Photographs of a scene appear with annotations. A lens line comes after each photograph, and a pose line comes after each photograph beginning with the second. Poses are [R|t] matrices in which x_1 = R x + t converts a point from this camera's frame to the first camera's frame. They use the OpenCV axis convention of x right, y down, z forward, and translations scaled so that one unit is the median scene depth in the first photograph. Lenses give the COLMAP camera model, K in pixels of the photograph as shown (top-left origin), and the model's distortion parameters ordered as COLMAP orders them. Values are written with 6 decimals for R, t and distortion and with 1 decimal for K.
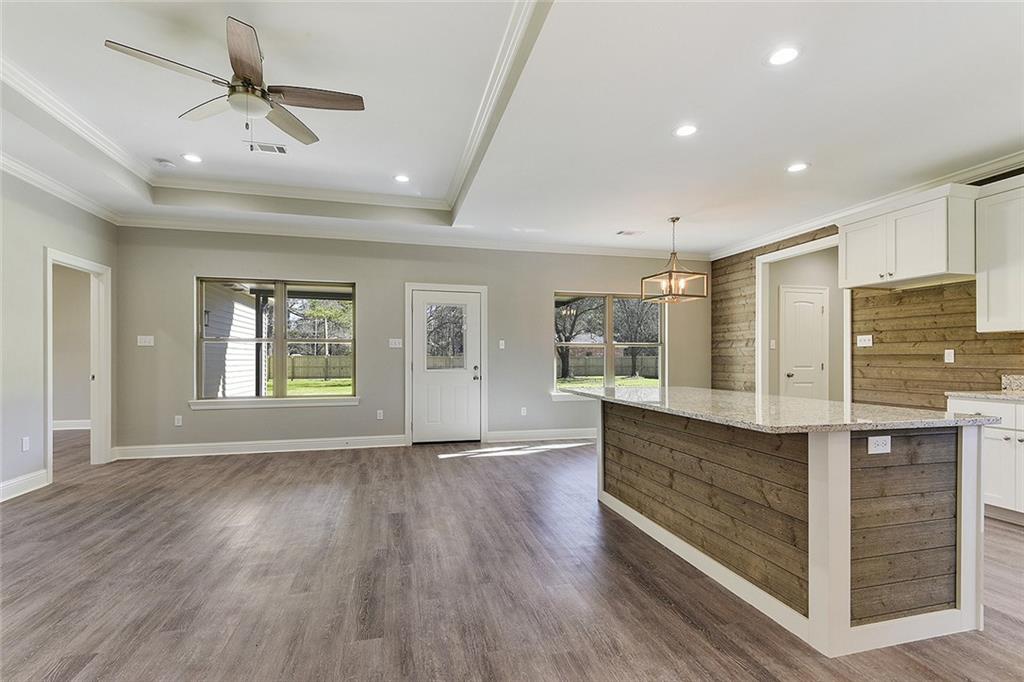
lens RADIAL K [[466.2, 0, 510.6], [0, 466.2, 354.8], [0, 0, 1]] dist [0.012882, -0.006349]
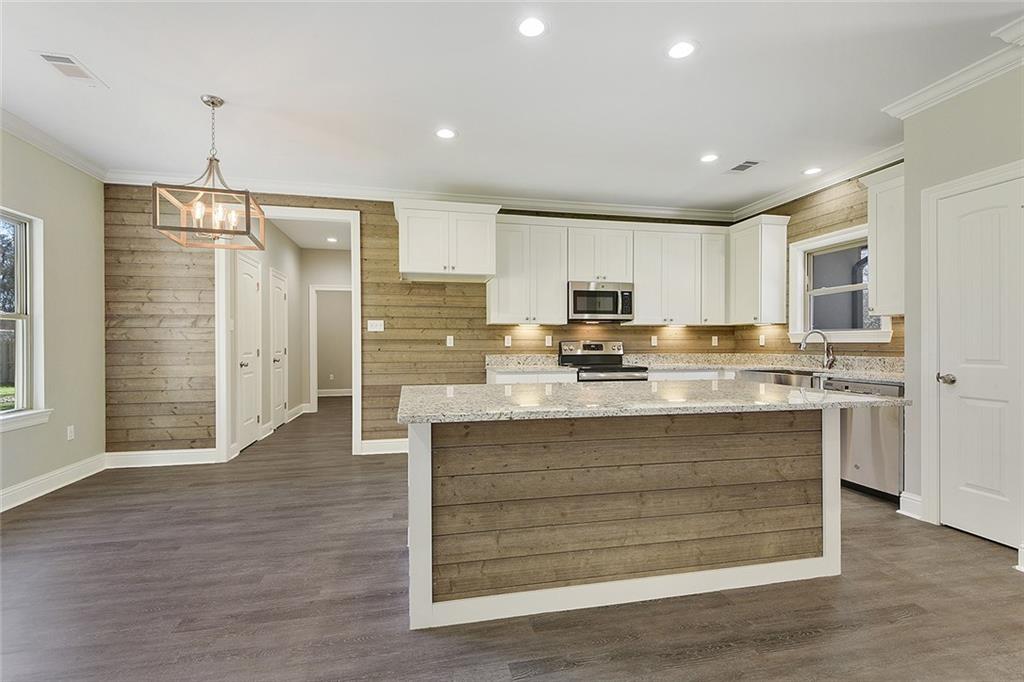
lens RADIAL K [[466.2, 0, 507.5], [0, 466.2, 341.7], [0, 0, 1]] dist [0.012882, -0.006349]
pose [[0.031597, 0.000554, 0.999501, -0.229918], [-0.005591, 0.999984, -0.000378, 0.003012], [-0.999485, -0.005576, 0.031600, 0.668361]]
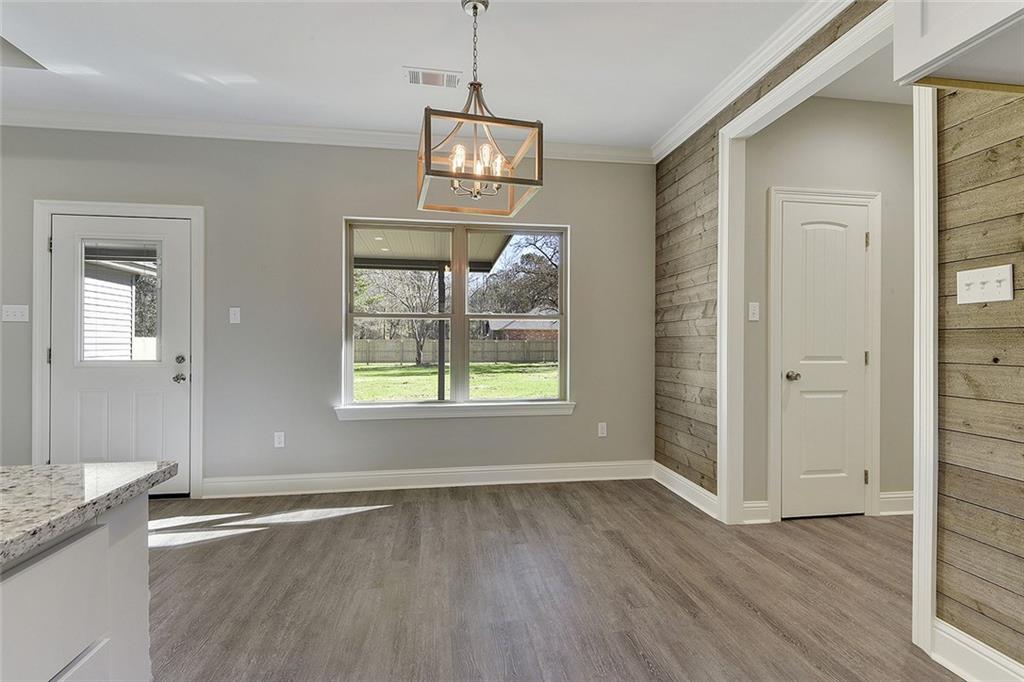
lens RADIAL K [[466.2, 0, 509.7], [0, 466.2, 341.0], [0, 0, 1]] dist [0.012882, -0.006349]
pose [[0.995595, -0.000902, -0.093756, 0.450456], [0.001407, 0.999985, 0.005323, 0.006062], [0.093750, -0.005432, 0.995581, 0.632771]]
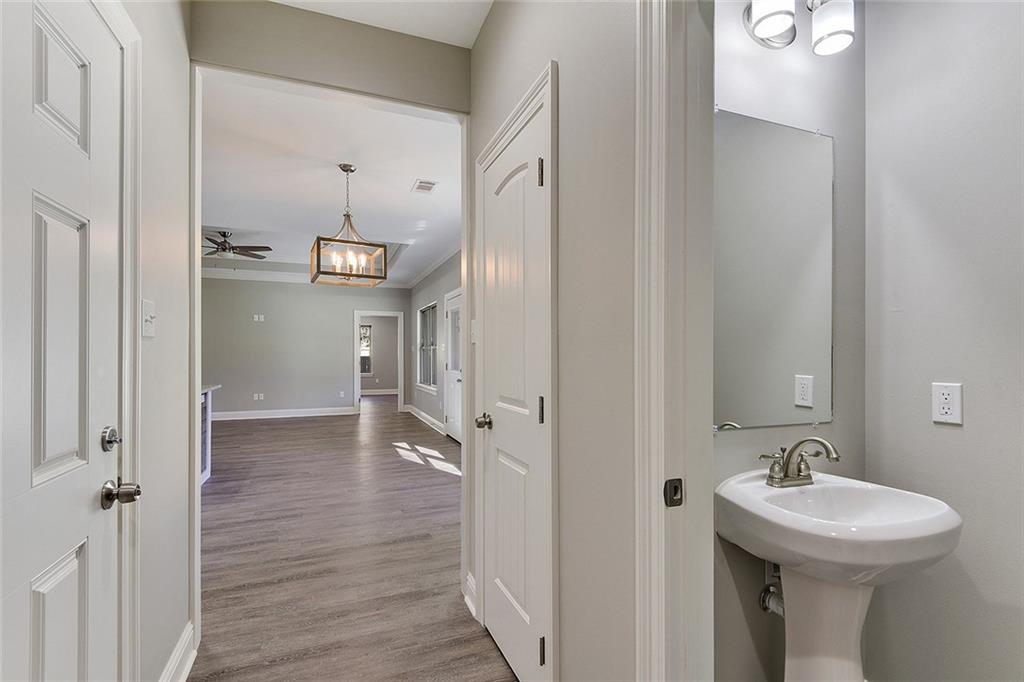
lens RADIAL K [[466.2, 0, 510.8], [0, 466.2, 351.8], [0, 0, 1]] dist [0.012882, -0.006349]
pose [[0.139159, -0.005629, -0.990254, 1.165824], [0.009713, 0.999943, -0.004319, -0.007574], [0.990222, -0.009017, 0.139206, 1.229635]]
